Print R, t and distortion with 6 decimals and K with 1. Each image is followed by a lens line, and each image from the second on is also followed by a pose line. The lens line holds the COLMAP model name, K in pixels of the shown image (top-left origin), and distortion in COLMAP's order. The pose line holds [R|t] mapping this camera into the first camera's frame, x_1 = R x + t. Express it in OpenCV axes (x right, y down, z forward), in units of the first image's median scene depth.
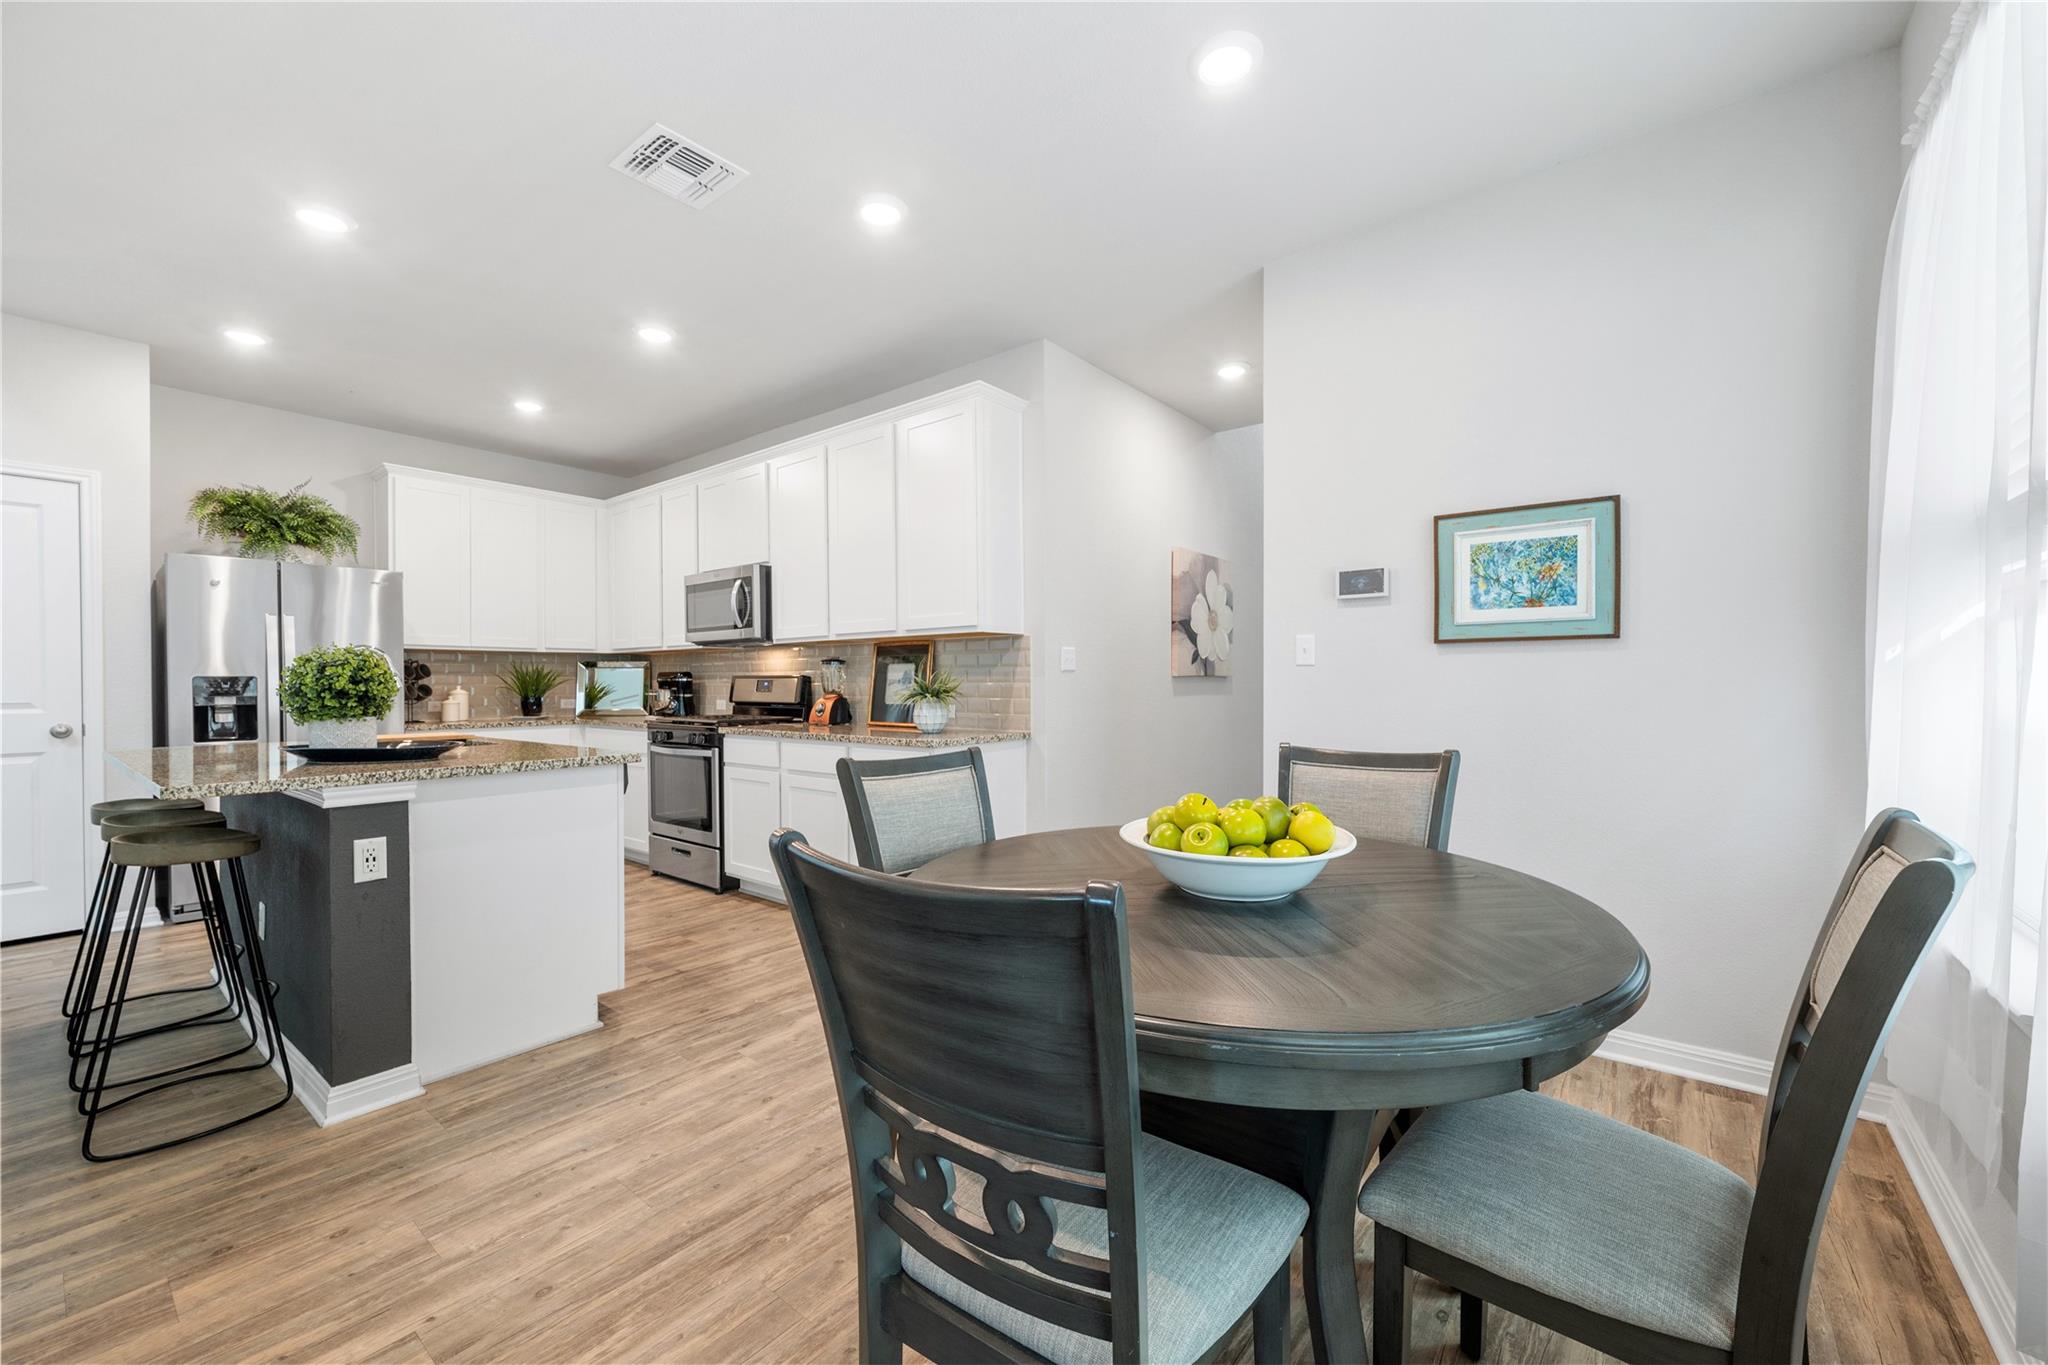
lens RADIAL K [[802.9, 0, 1025.4], [0, 802.9, 685.9], [0, 0, 1]] dist [-0.000476, 0.000057]
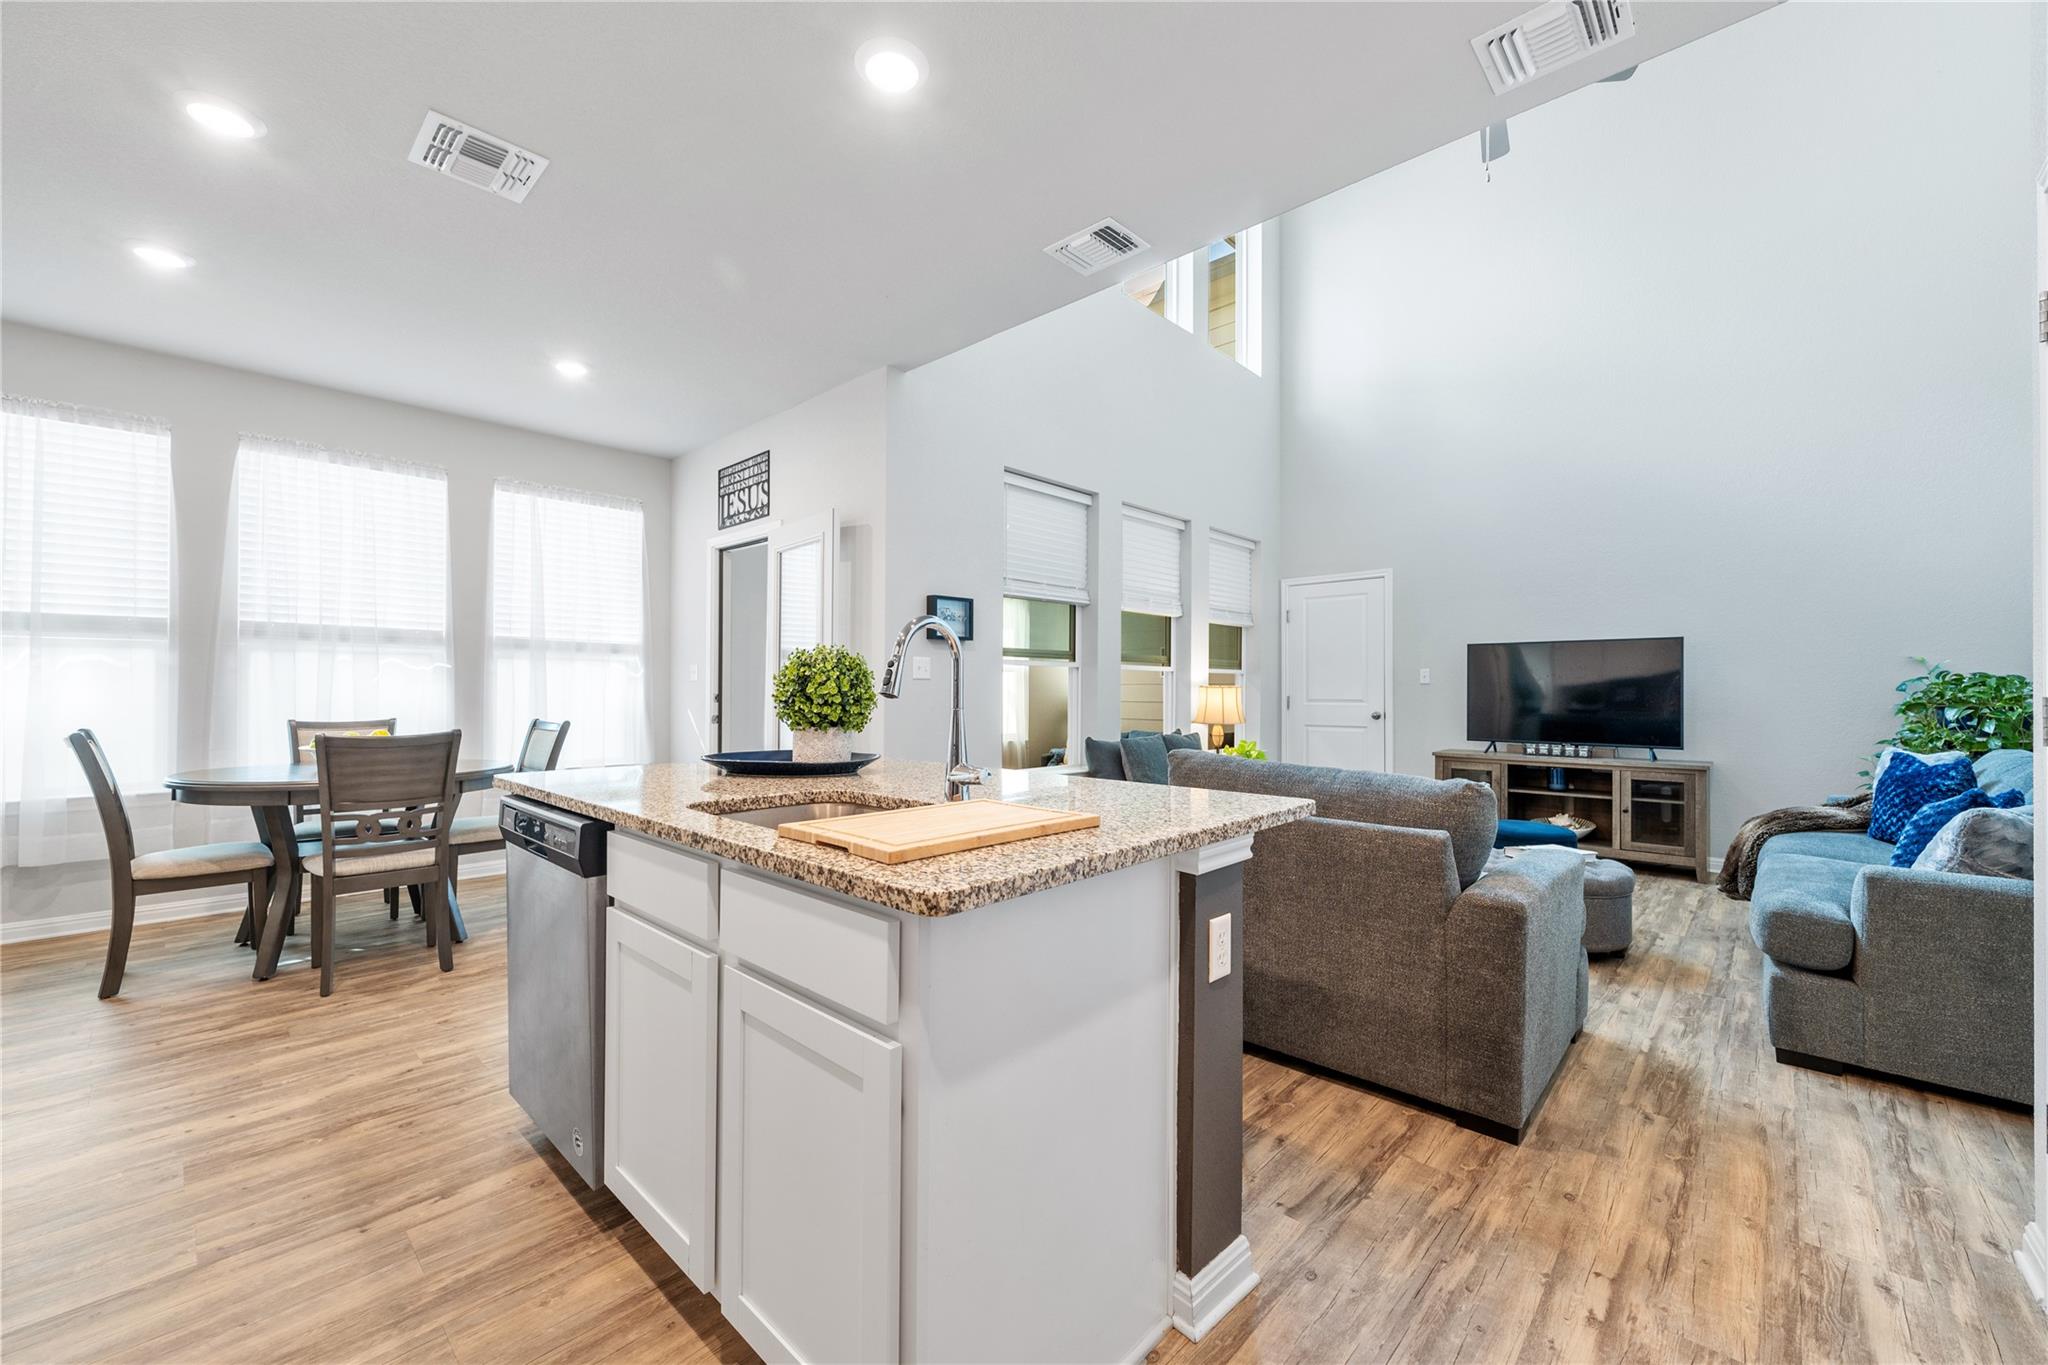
lens RADIAL K [[802.9, 0, 1014.0], [0, 802.9, 685.3], [0, 0, 1]] dist [-0.000476, 0.000057]
pose [[-0.995958, 0.002164, 0.089790, -0.732243], [0.002405, 0.999994, 0.002574, -0.002132], [-0.089784, 0.002780, -0.995957, 1.202508]]
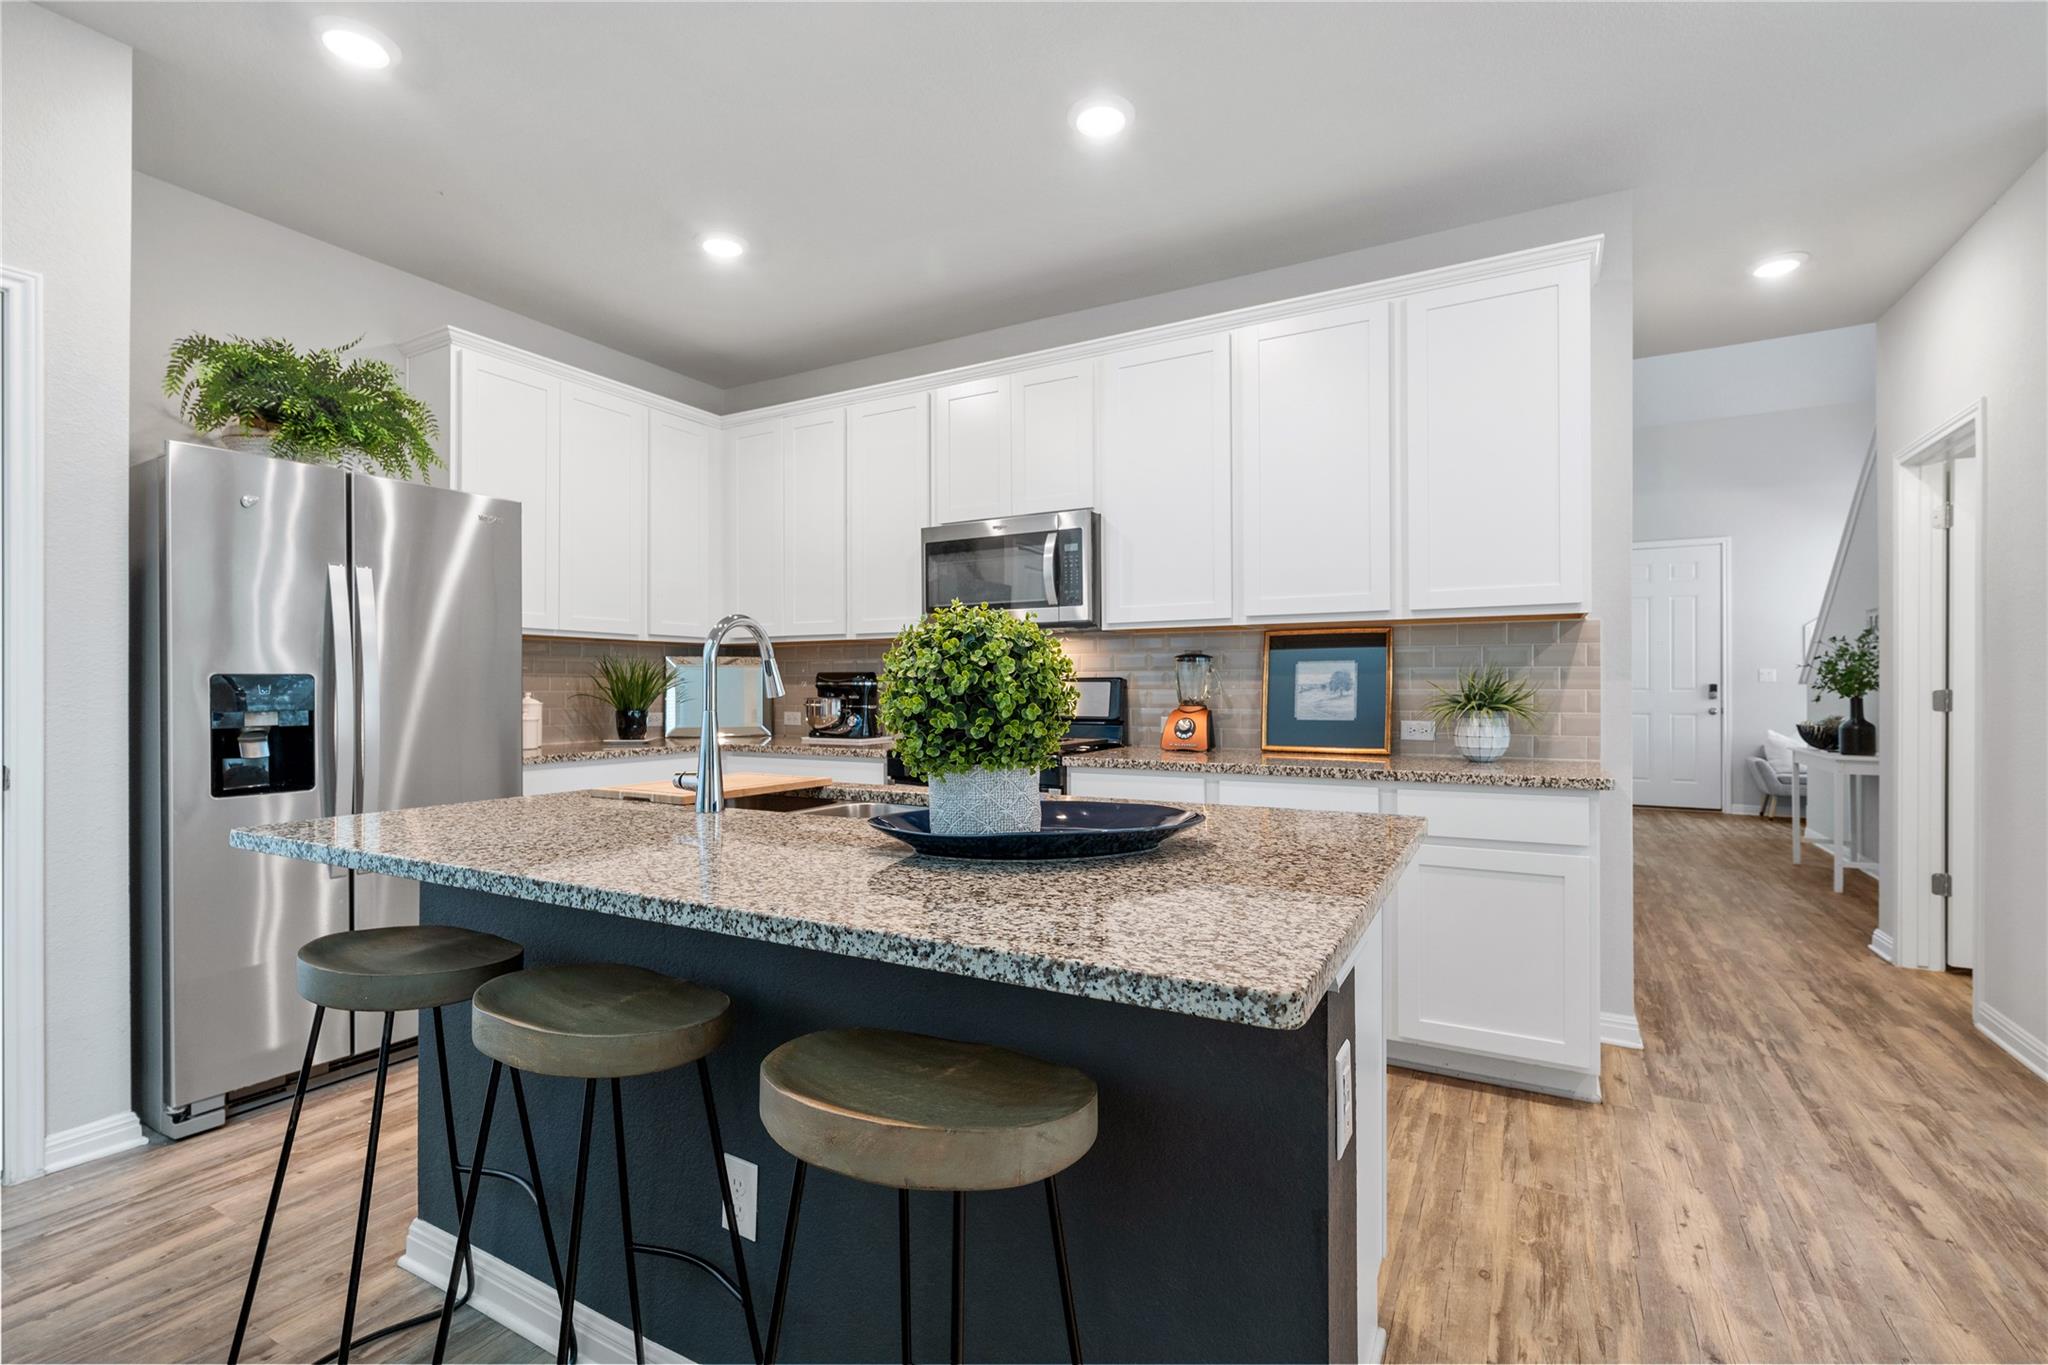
lens RADIAL K [[890.5, 0, 1036.7], [0, 890.5, 686.0], [0, 0, 1]] dist [-0.026314, -0.000437]
pose [[0.983701, 0.002866, 0.179787, -0.580757], [-0.001335, 0.999962, -0.008640, 0.000799], [-0.179805, 0.008259, 0.983668, 0.325073]]
